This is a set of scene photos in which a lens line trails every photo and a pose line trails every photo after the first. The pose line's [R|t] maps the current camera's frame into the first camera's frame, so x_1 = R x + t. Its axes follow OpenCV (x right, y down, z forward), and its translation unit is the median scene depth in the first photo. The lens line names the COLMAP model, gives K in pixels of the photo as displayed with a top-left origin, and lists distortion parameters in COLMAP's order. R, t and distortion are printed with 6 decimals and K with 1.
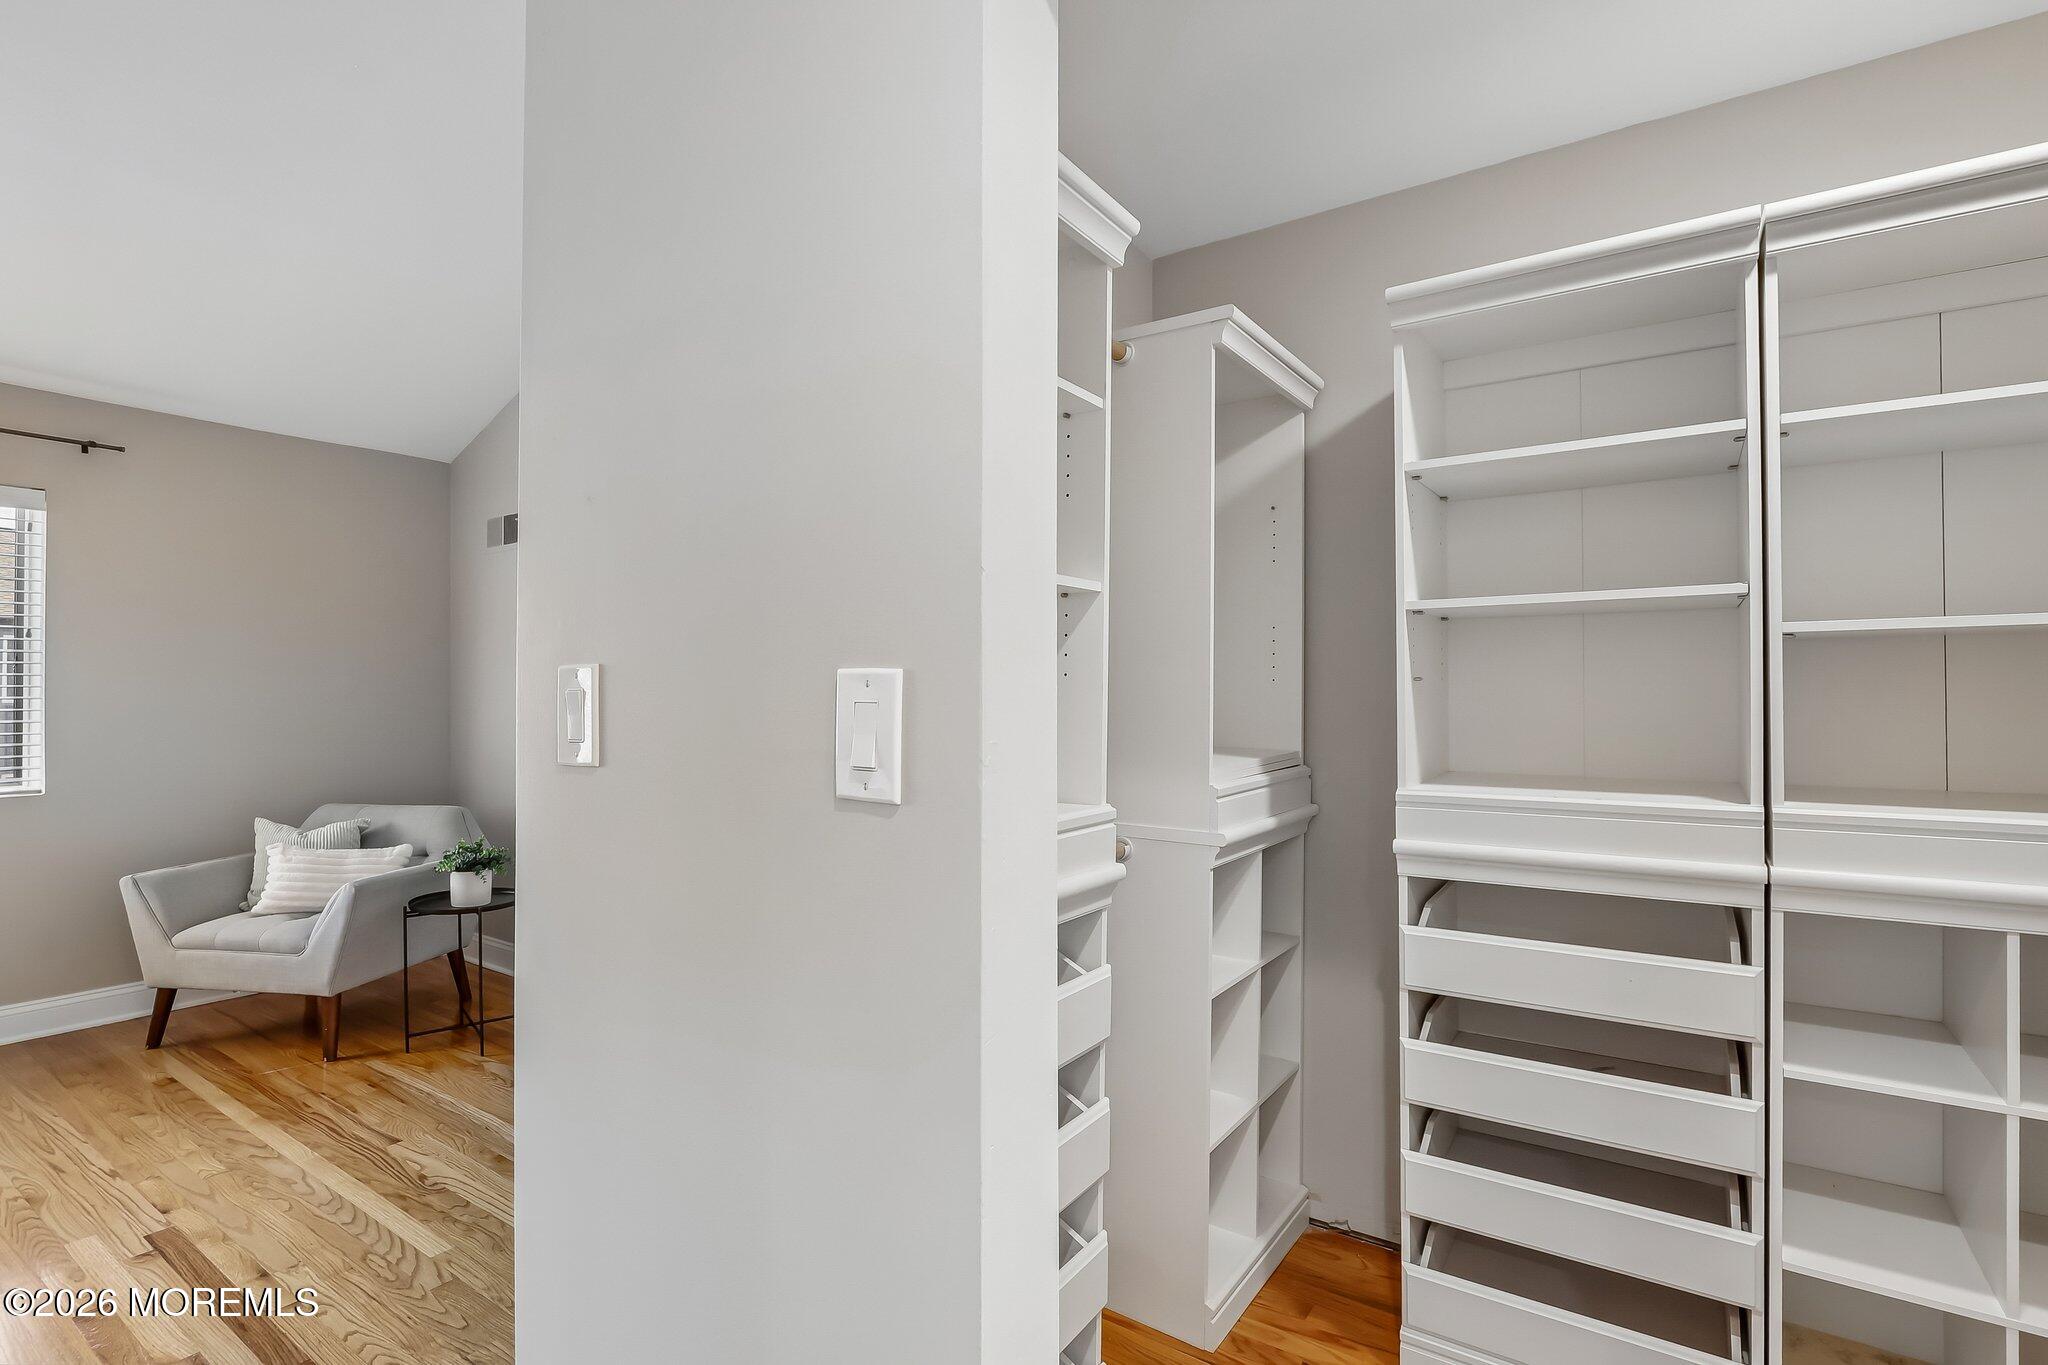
lens RADIAL K [[984.3, 0, 1035.9], [0, 984.3, 681.2], [0, 0, 1]] dist [-0.020136, 0.003013]
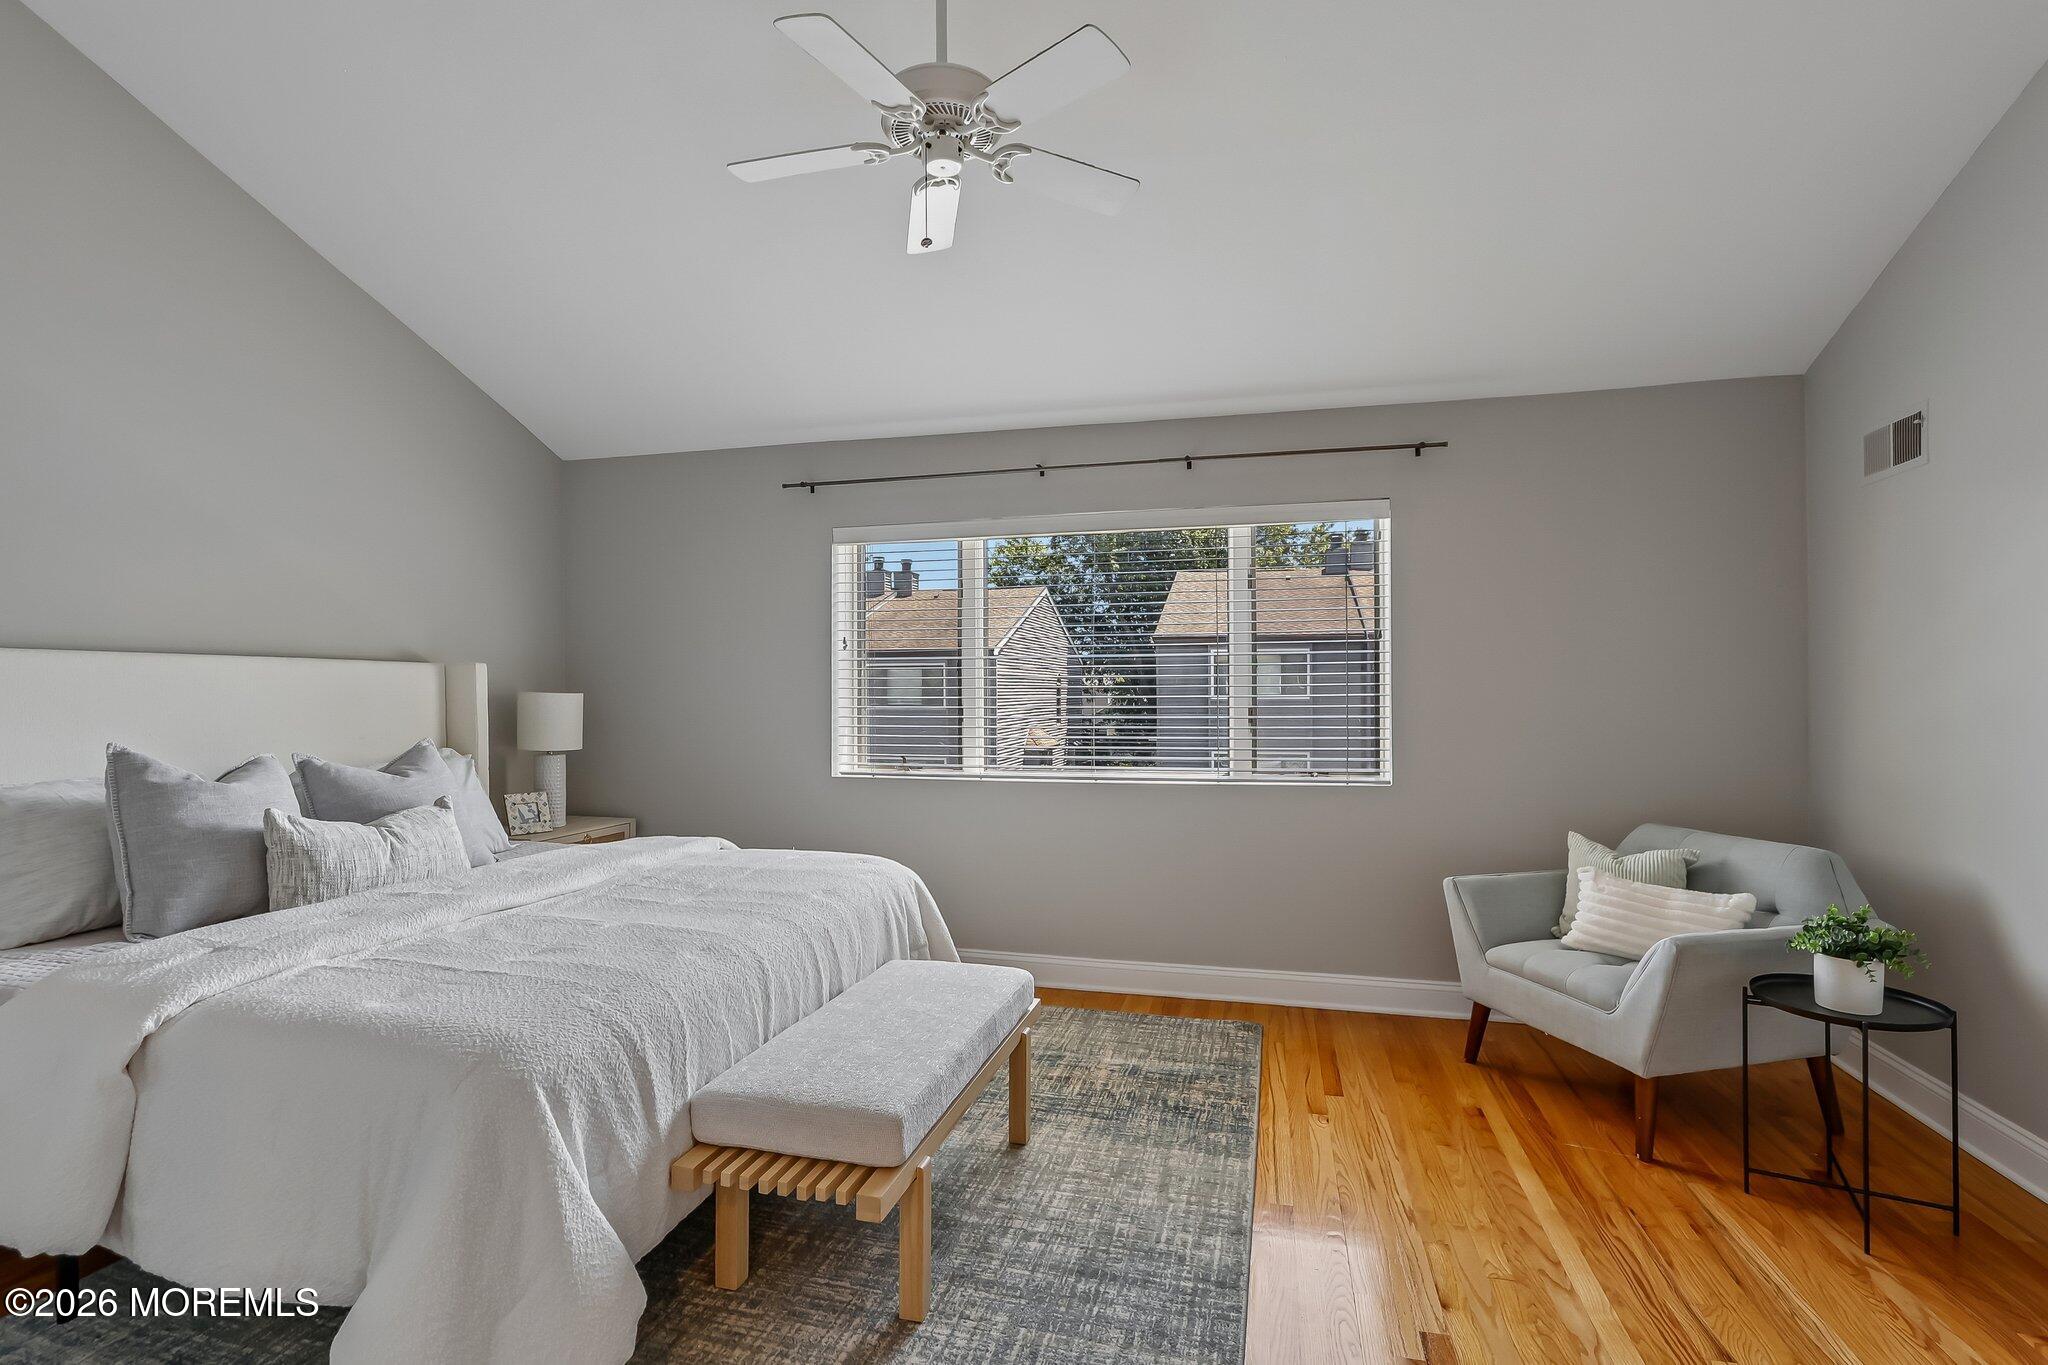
lens RADIAL K [[984.3, 0, 1041.8], [0, 984.3, 696.5], [0, 0, 1]] dist [-0.020136, 0.003013]
pose [[0.362886, 0.004221, -0.931824, -0.166947], [0.015337, 0.999827, 0.010502, 0.002605], [0.931707, -0.018102, 0.362759, 0.260403]]
